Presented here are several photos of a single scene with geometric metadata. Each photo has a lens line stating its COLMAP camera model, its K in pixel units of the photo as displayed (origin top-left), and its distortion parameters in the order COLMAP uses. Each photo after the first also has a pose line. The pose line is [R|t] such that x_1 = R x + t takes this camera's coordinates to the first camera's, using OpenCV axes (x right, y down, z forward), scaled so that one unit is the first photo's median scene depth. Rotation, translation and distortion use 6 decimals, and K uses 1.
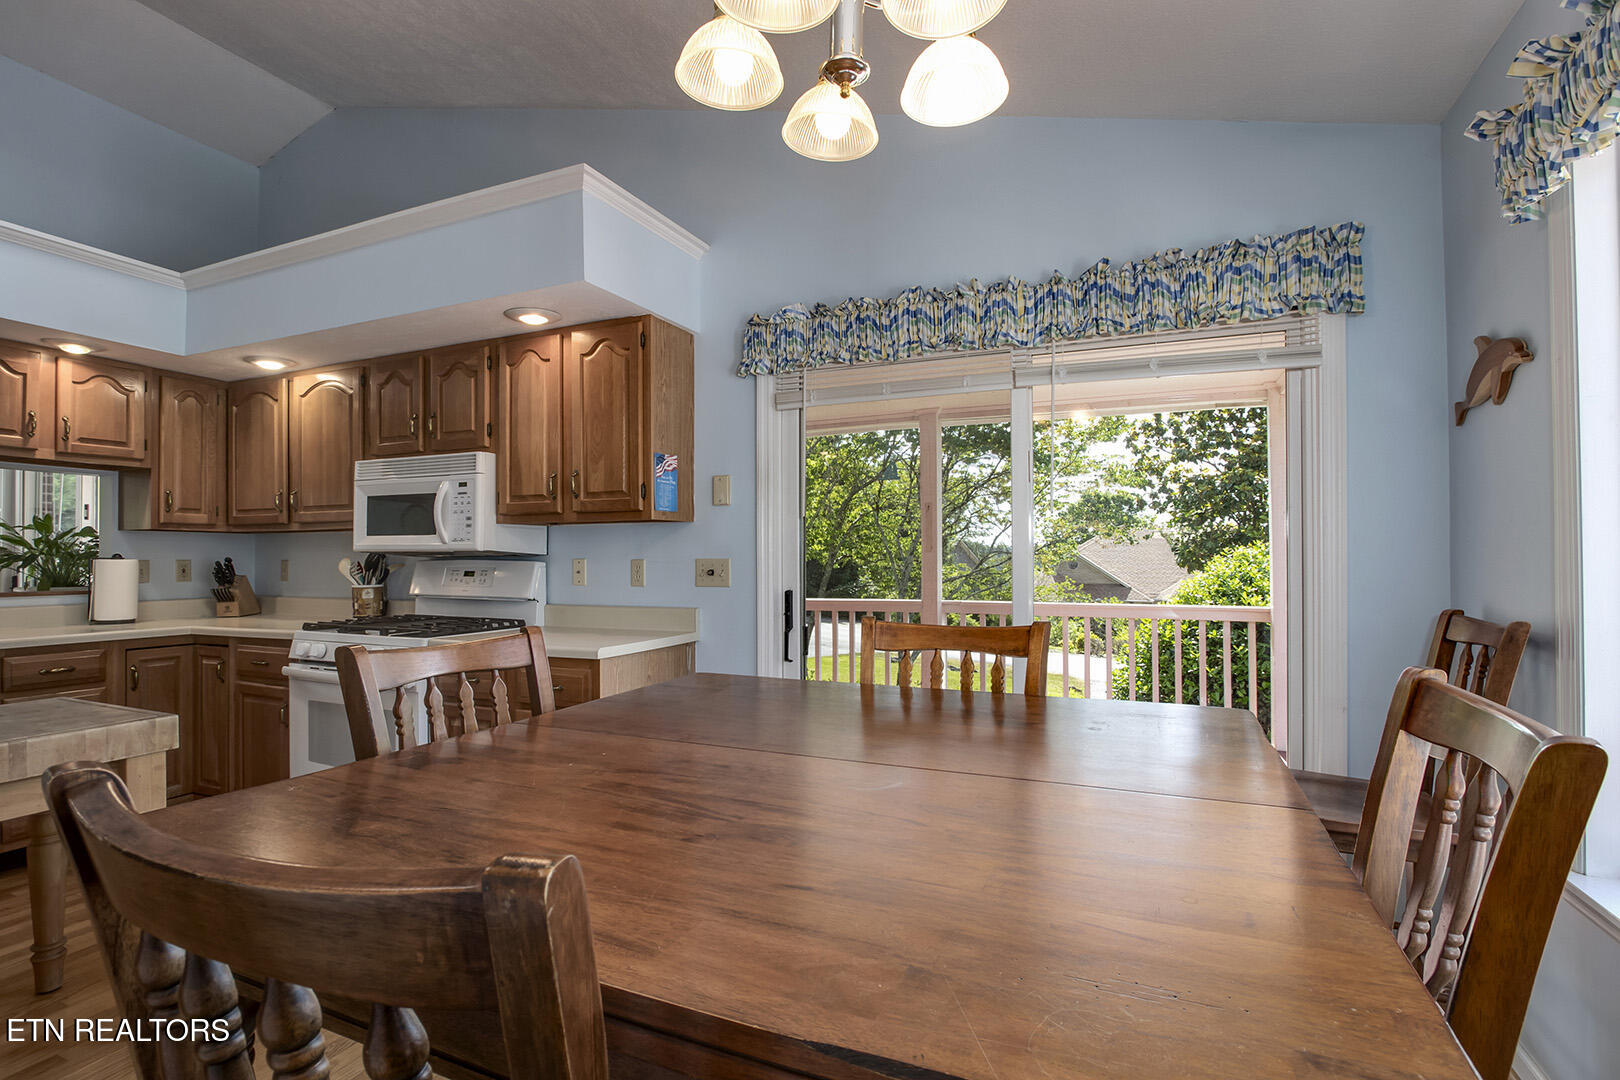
lens RADIAL K [[760.9, 0, 809.5], [0, 760.9, 550.4], [0, 0, 1]] dist [-0.018050, 0.000194]
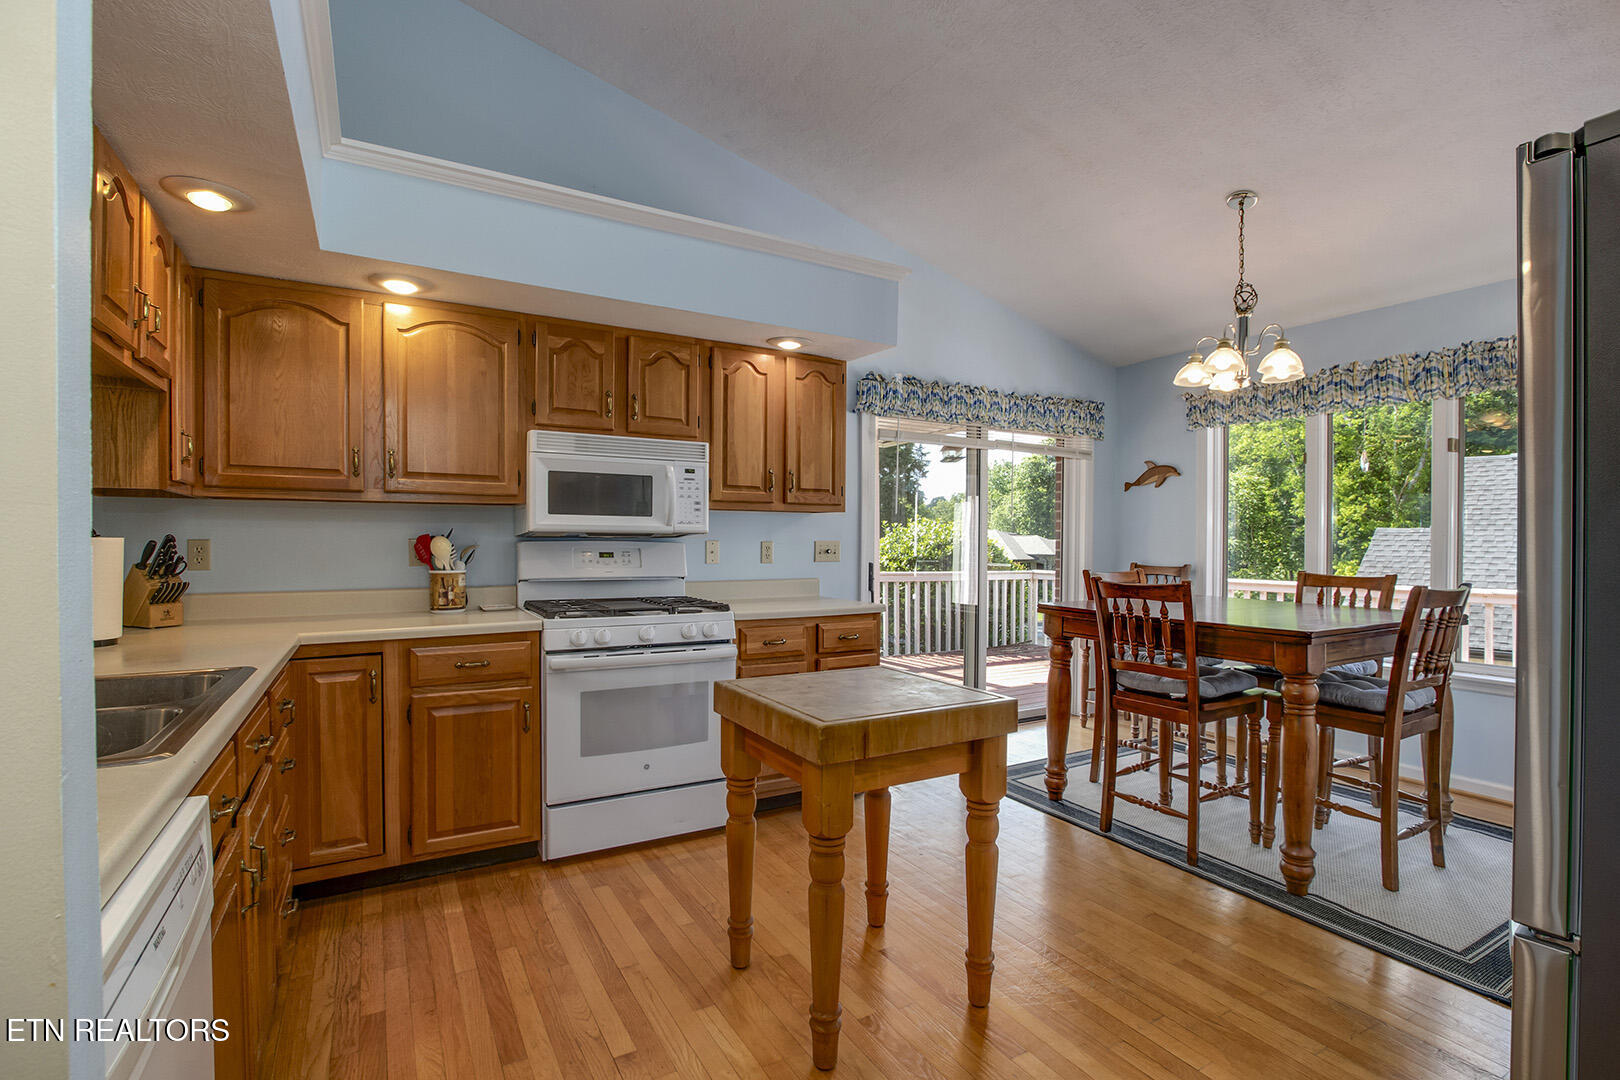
lens RADIAL K [[760.9, 0, 809.5], [0, 760.9, 550.4], [0, 0, 1]] dist [-0.018050, 0.000194]
pose [[0.593560, -0.005318, 0.804772, -1.234956], [-0.014473, 0.999746, 0.017282, 0.004458], [-0.804659, -0.021906, 0.593332, 0.220979]]
